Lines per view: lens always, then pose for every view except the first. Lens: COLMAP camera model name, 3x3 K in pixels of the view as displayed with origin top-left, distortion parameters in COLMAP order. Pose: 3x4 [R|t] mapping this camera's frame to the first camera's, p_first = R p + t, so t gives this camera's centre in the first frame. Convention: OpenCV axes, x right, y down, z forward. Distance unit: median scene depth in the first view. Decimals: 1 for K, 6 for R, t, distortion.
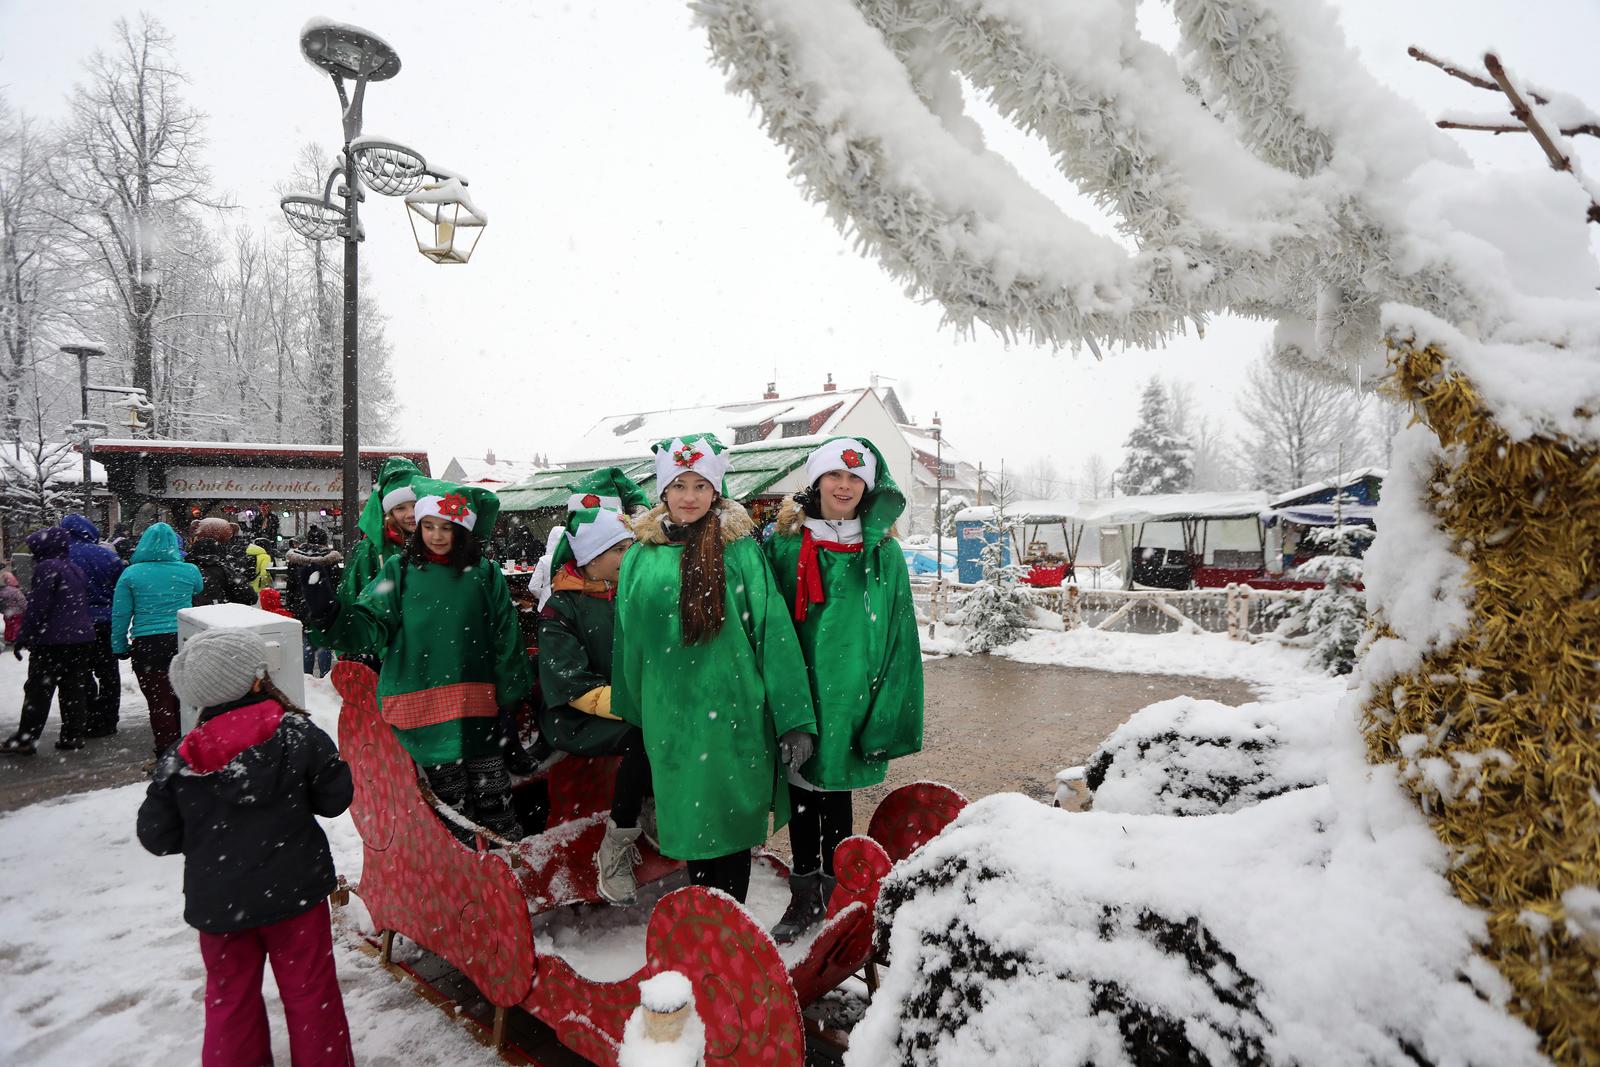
lens RADIAL K [[792.8, 0, 808.9], [0, 792.8, 543.1], [0, 0, 1]] dist [-0.071652, 0.029061]
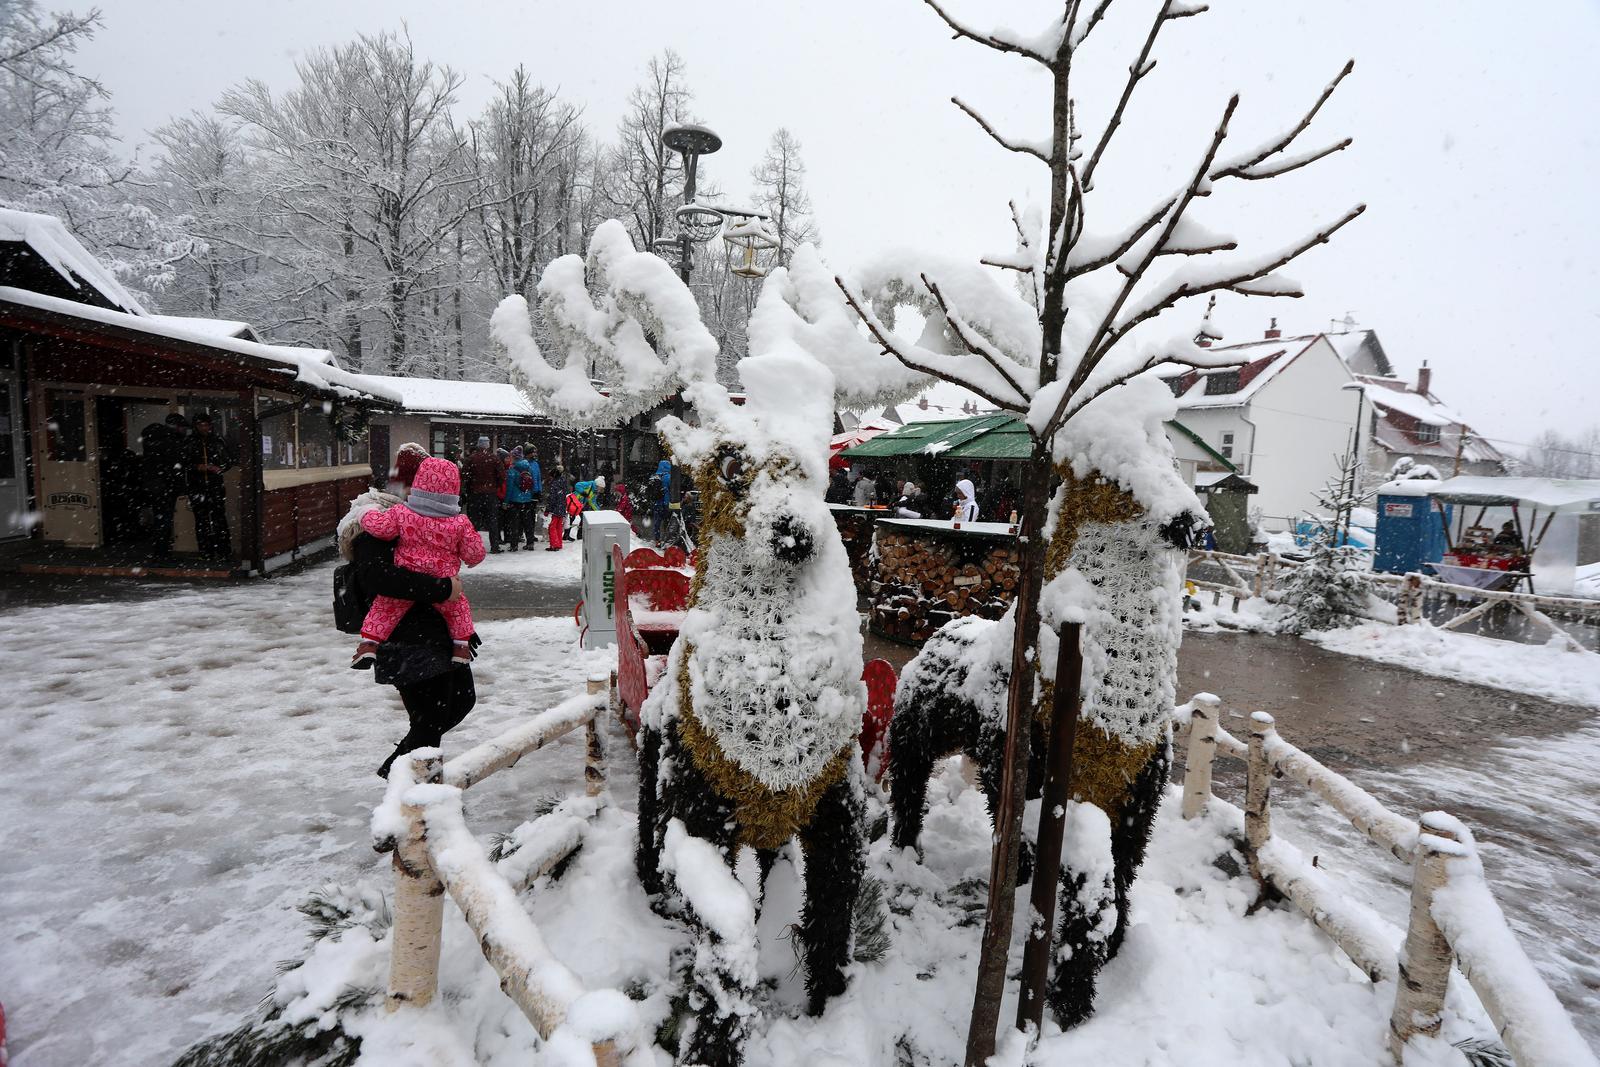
lens RADIAL K [[792.8, 0, 808.9], [0, 792.8, 543.1], [0, 0, 1]] dist [-0.071652, 0.029061]
pose [[0.859715, 0.101473, -0.500592, 0.174002], [-0.068240, 0.994100, 0.084315, -0.007926], [0.506194, -0.038326, 0.861567, -0.081812]]
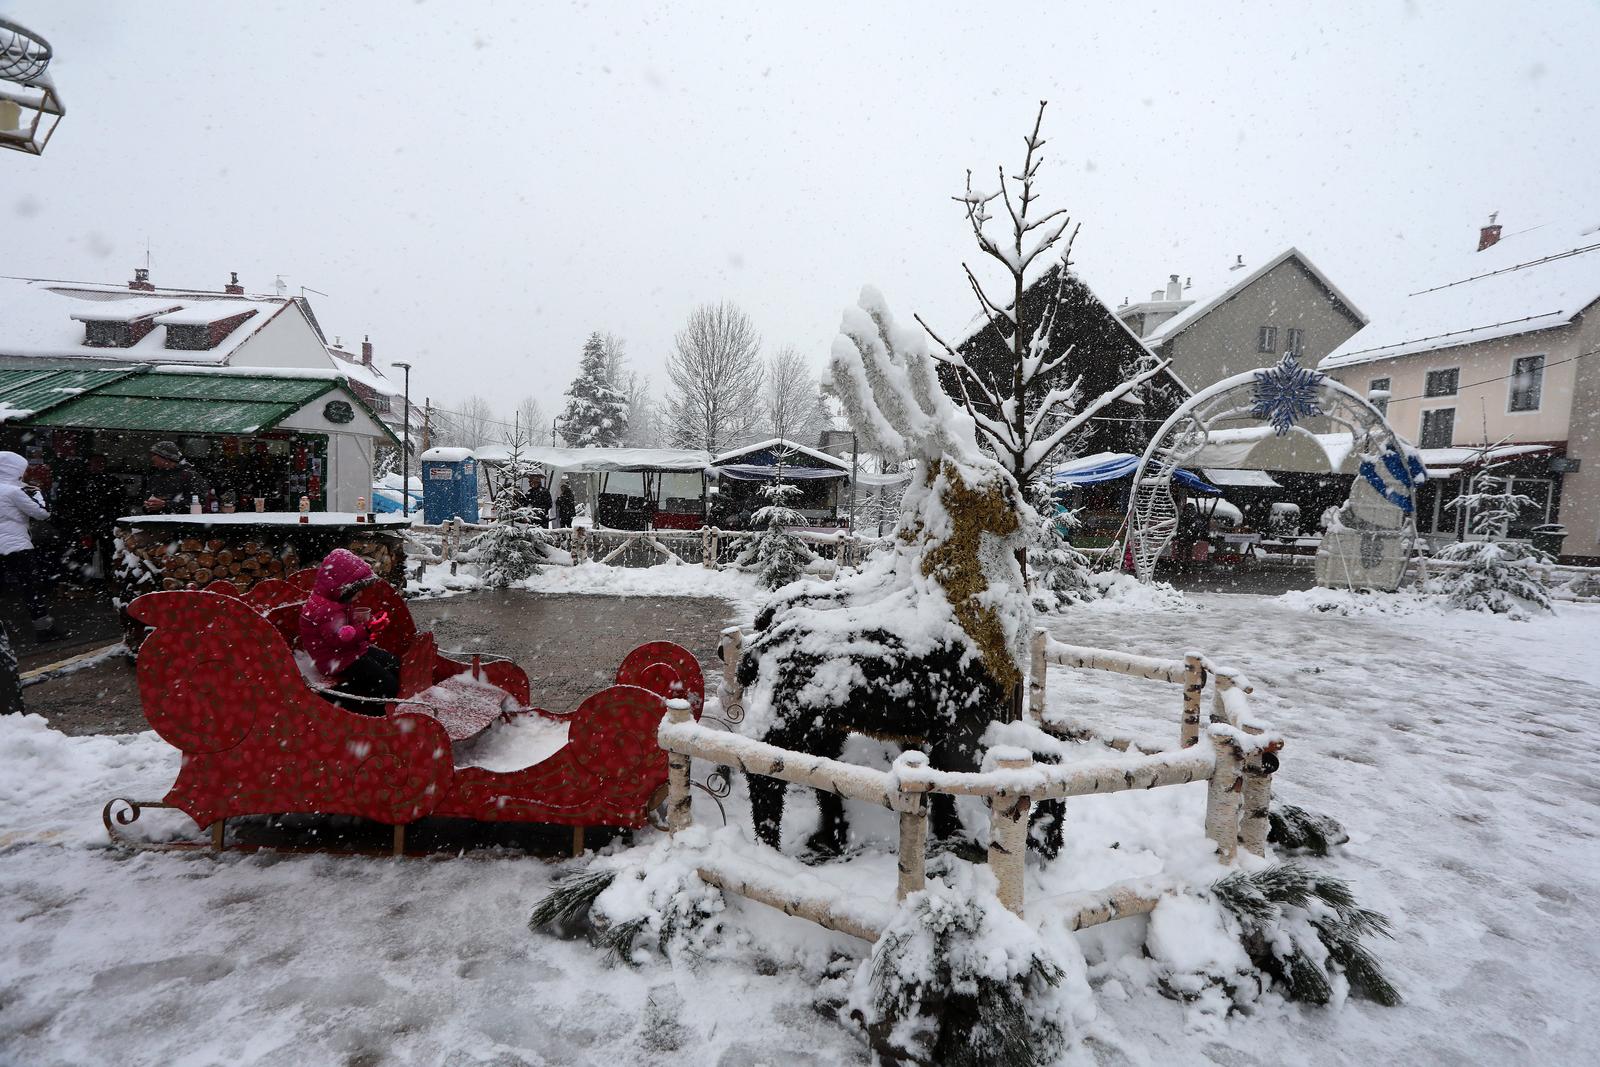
lens RADIAL K [[792.8, 0, 808.9], [0, 792.8, 543.1], [0, 0, 1]] dist [-0.071652, 0.029061]
pose [[0.764421, -0.011253, 0.644620, -0.157457], [-0.036236, 0.997517, 0.060385, -0.004532], [-0.643699, -0.069518, 0.762115, -0.110217]]
